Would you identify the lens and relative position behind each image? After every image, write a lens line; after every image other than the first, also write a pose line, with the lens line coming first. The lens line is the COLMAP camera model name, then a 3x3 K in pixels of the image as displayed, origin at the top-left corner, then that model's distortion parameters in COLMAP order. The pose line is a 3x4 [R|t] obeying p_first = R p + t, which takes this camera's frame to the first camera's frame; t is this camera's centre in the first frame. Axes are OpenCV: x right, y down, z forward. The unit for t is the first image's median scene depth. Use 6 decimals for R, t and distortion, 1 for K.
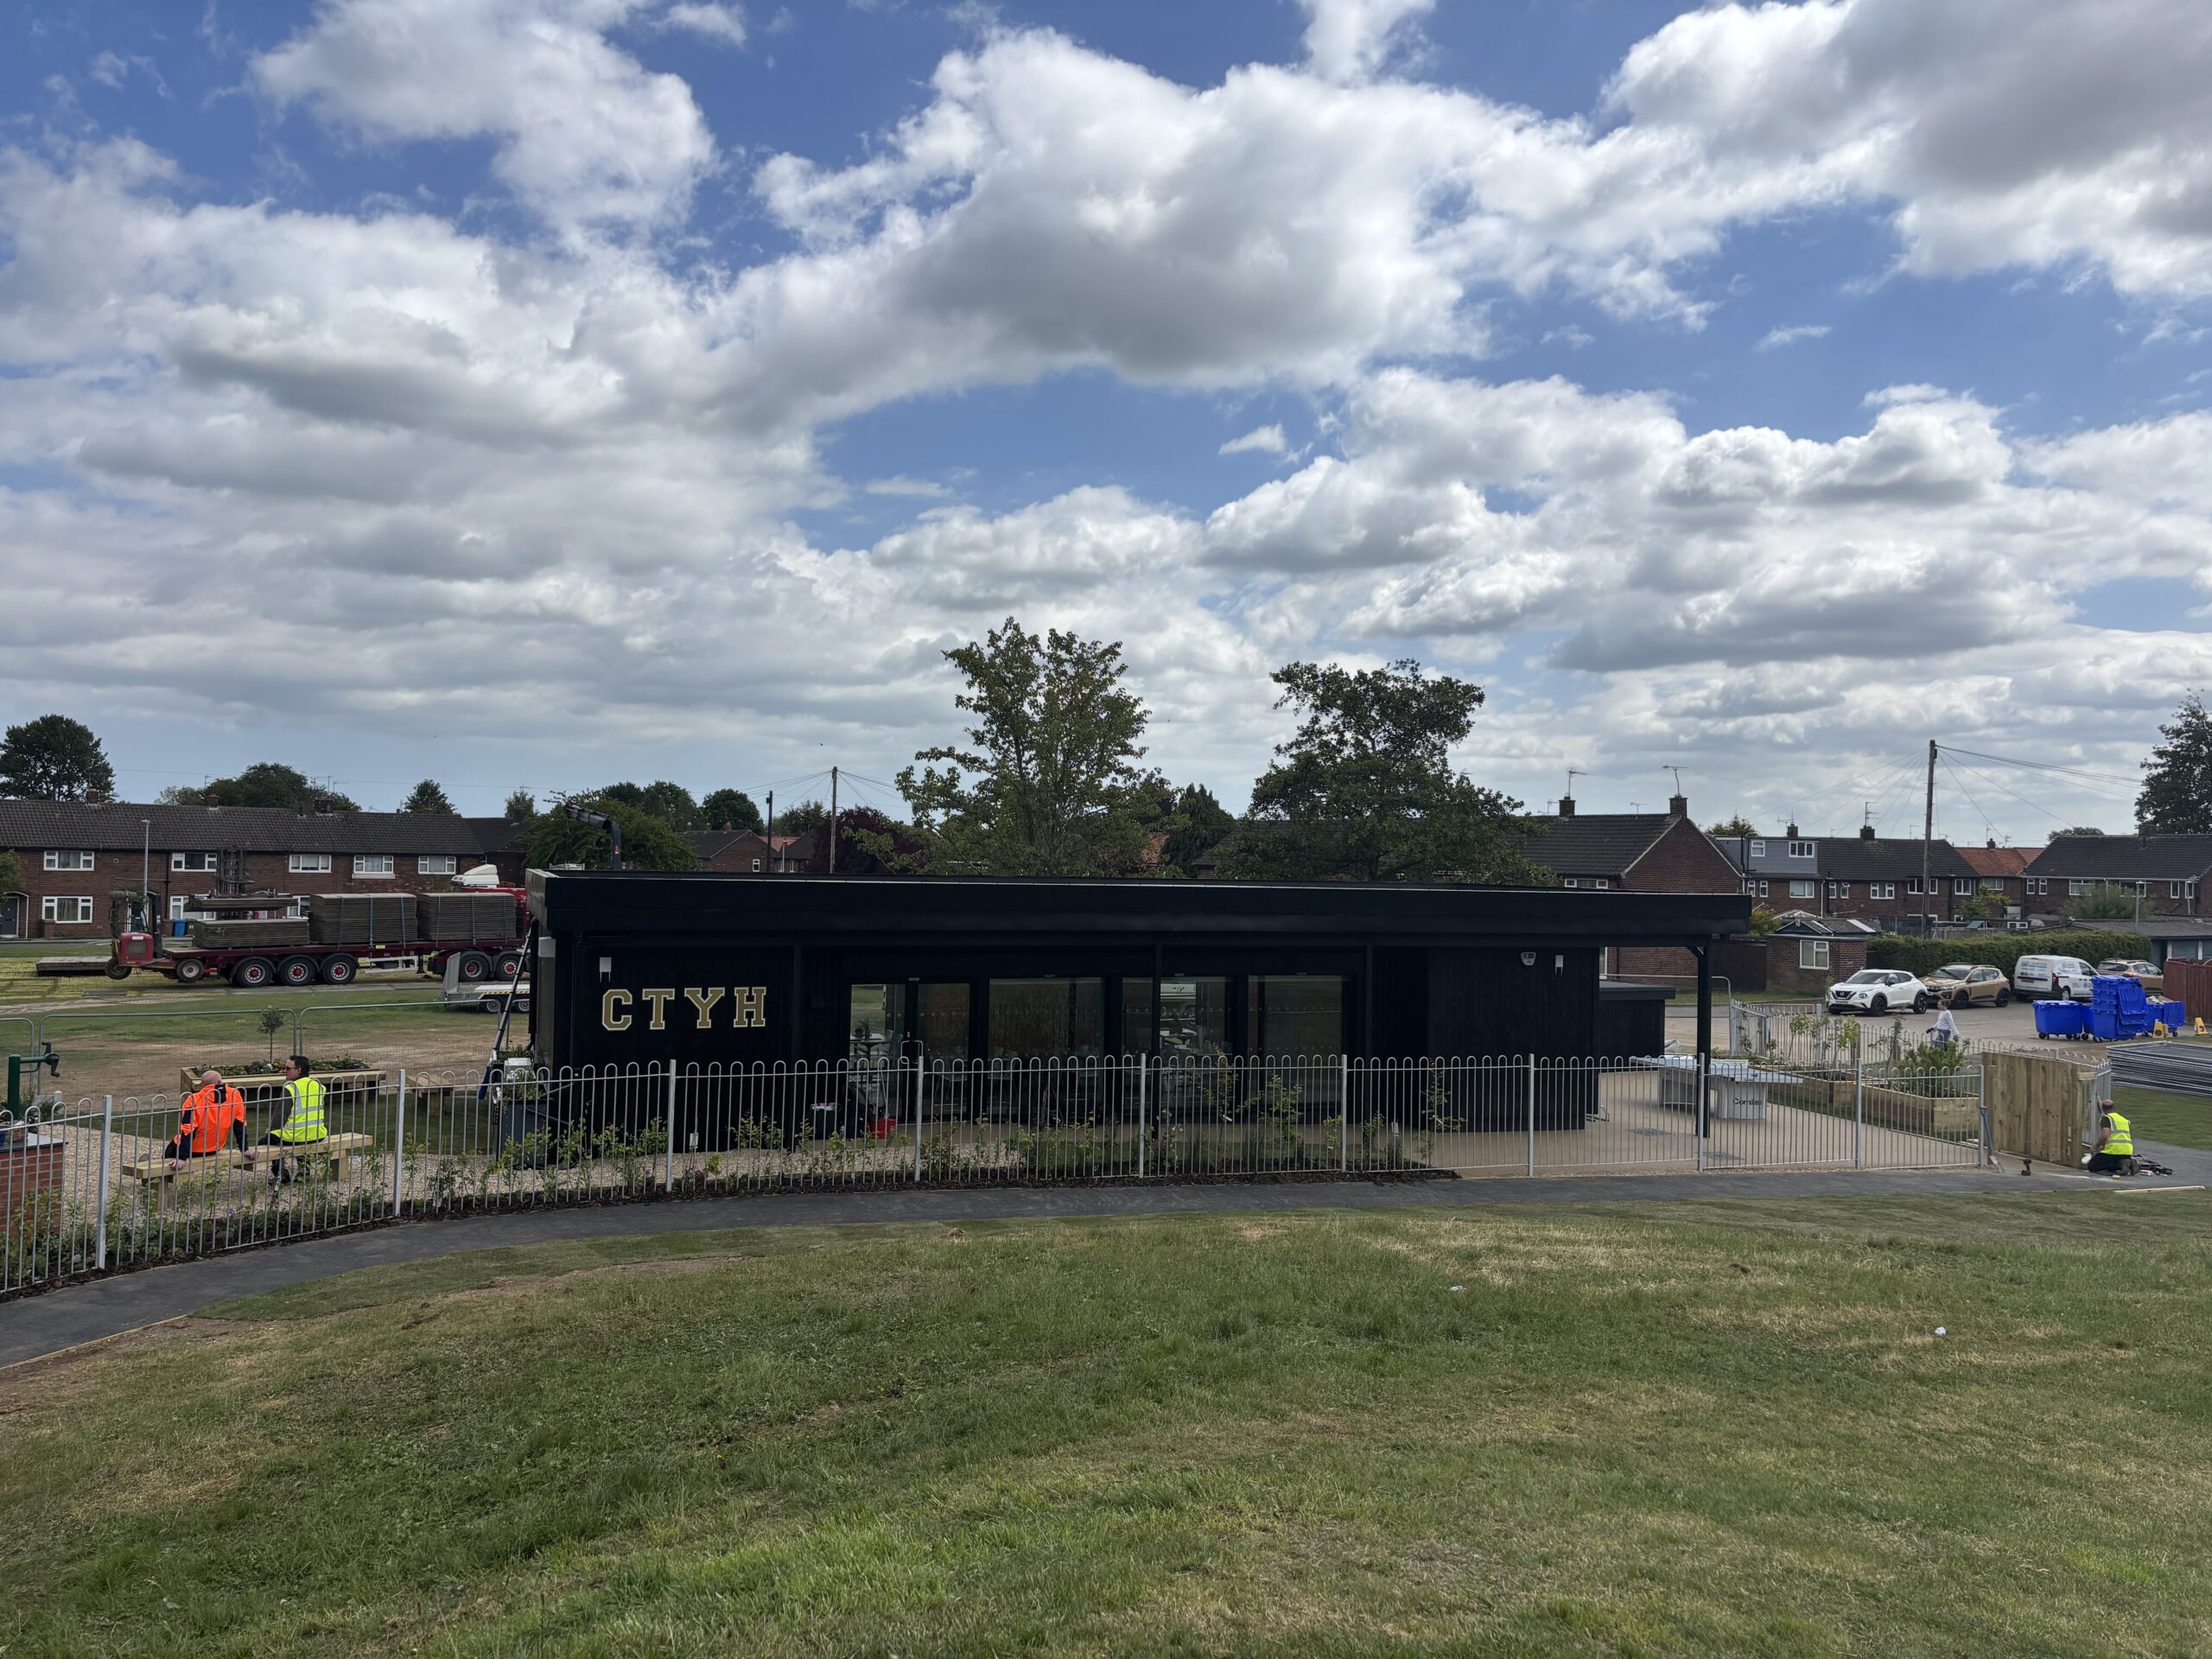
lens RADIAL K [[1668.2, 0, 1037.8], [0, 1668.2, 873.6], [0, 0, 1]] dist [0.078923, -0.063698]
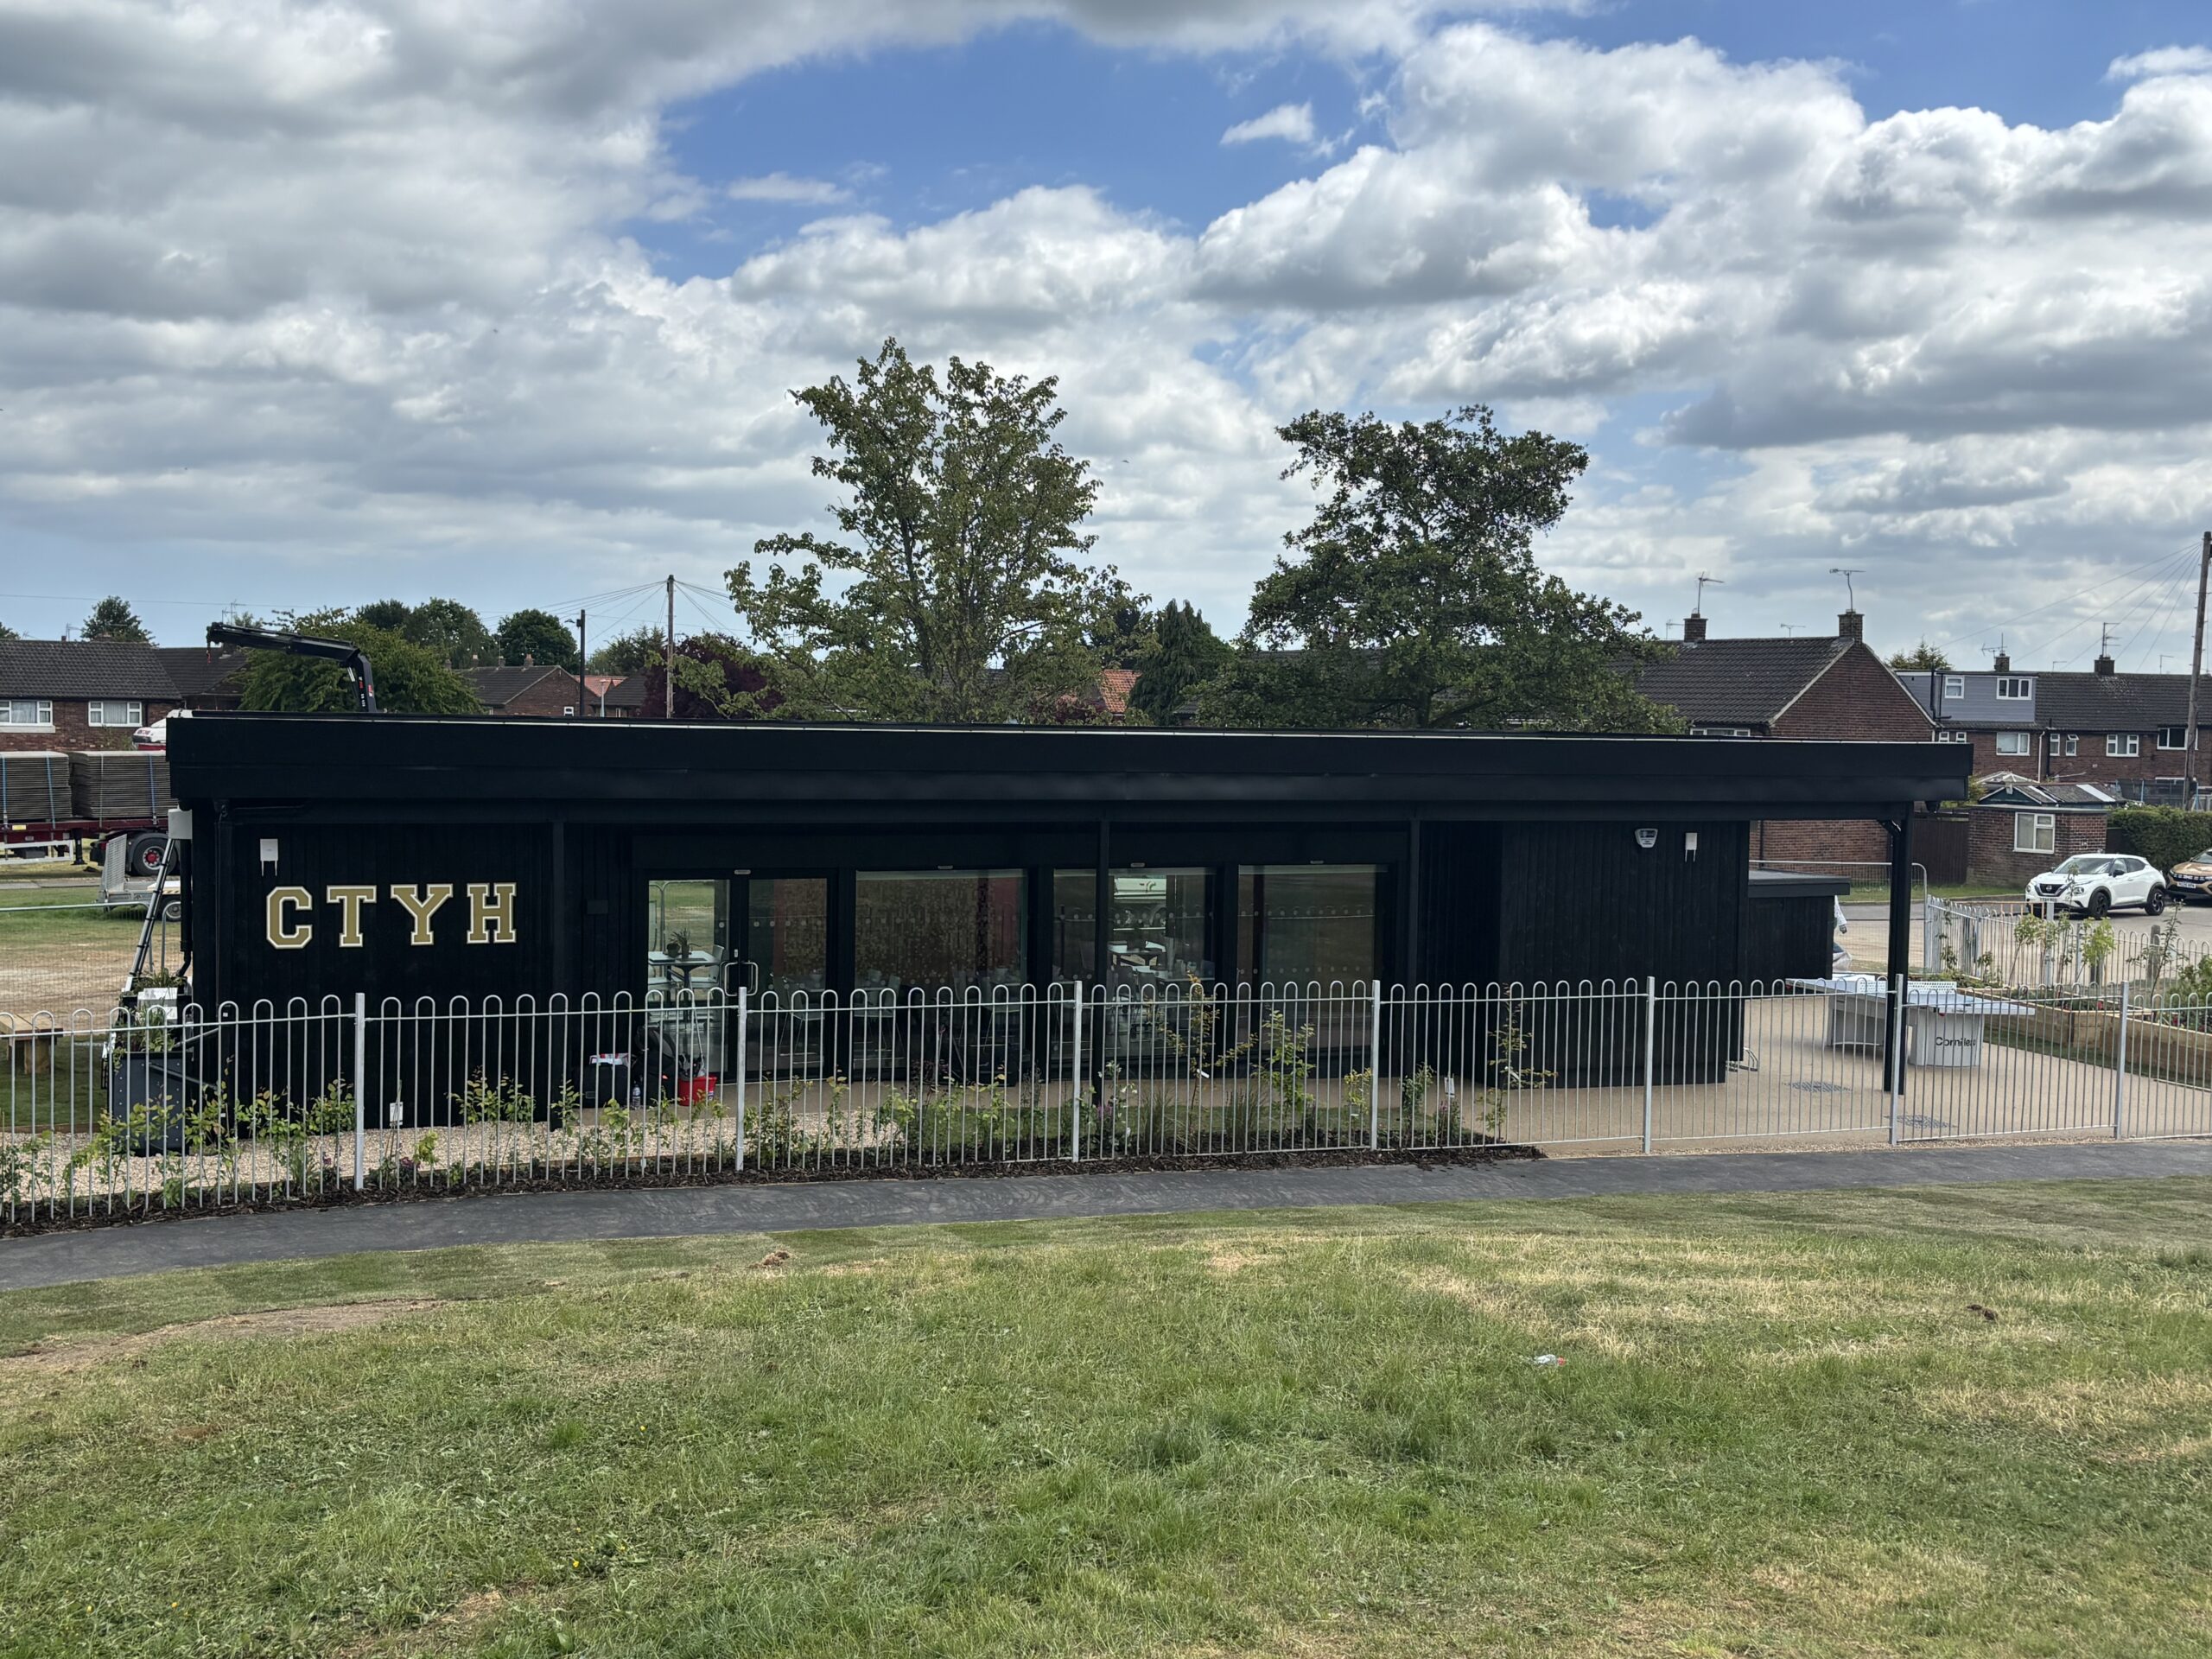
lens RADIAL K [[2247.4, 0, 983.1], [0, 2247.4, 882.6], [0, 0, 1]] dist [0.106273, -0.126159]
pose [[0.999982, -0.002918, 0.005177, 0.017100], [0.002561, 0.997698, 0.067760, 0.005690], [-0.005363, -0.067746, 0.997688, 0.081804]]
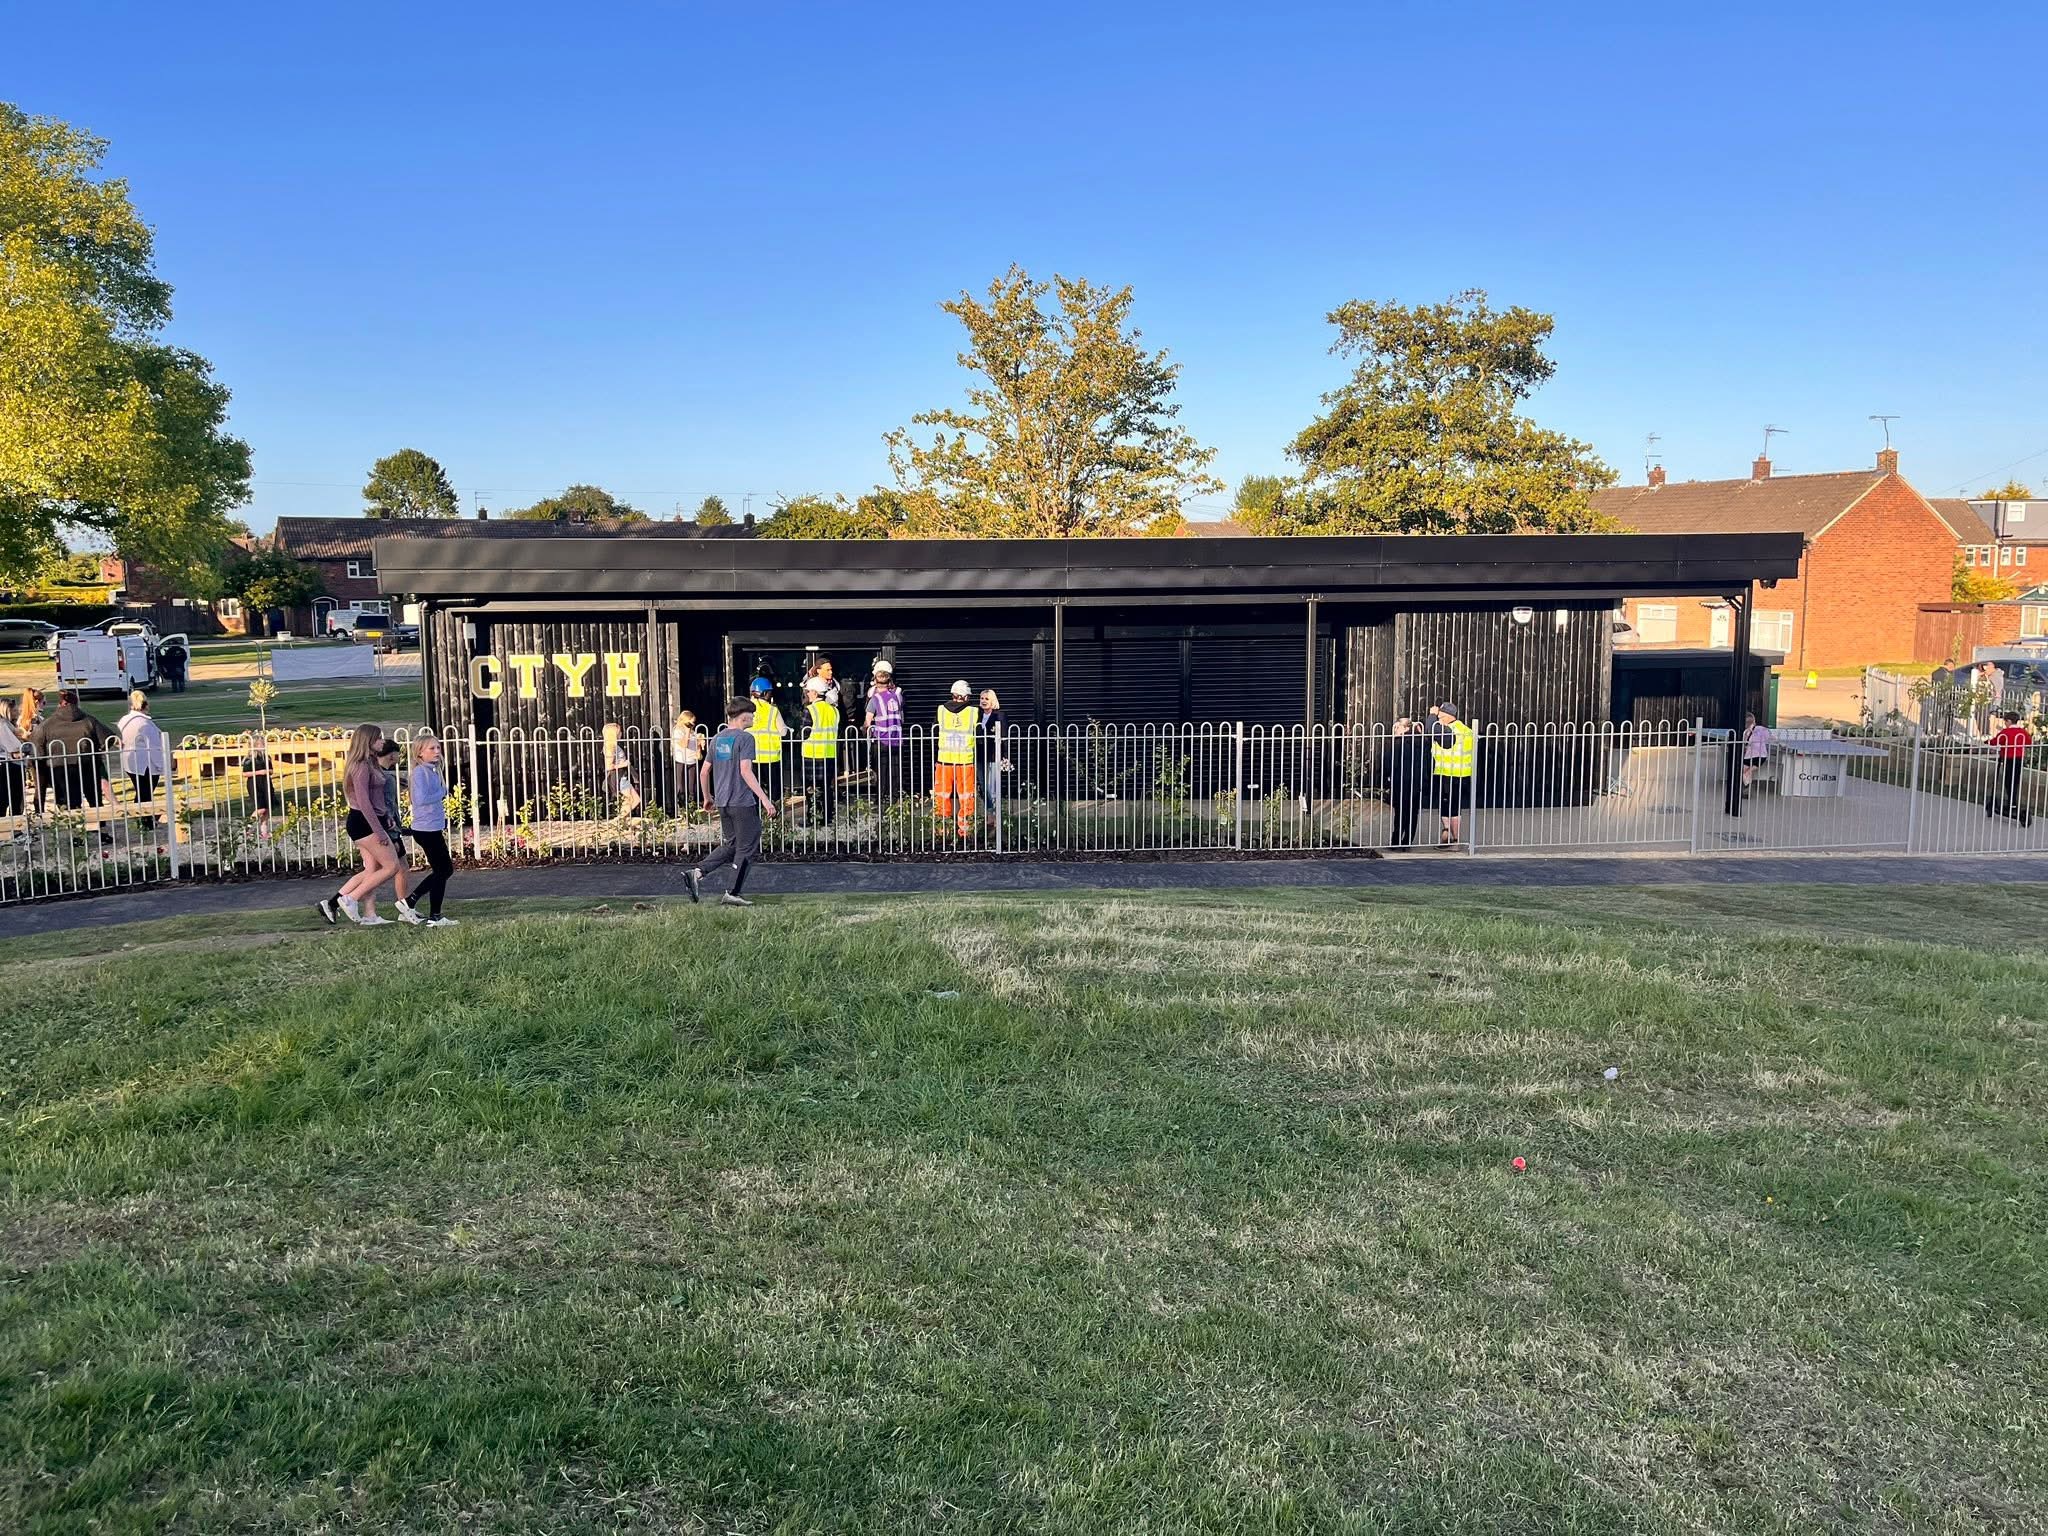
lens RADIAL K [[1509.5, 0, 1009.3], [0, 1509.5, 772.1], [0, 0, 1]] dist [0.063145, -0.067296]
pose [[0.974051, 0.004610, -0.226281, 0.205914], [0.023745, 0.992193, 0.122427, 0.028585], [0.225079, -0.124623, 0.966338, 0.166395]]
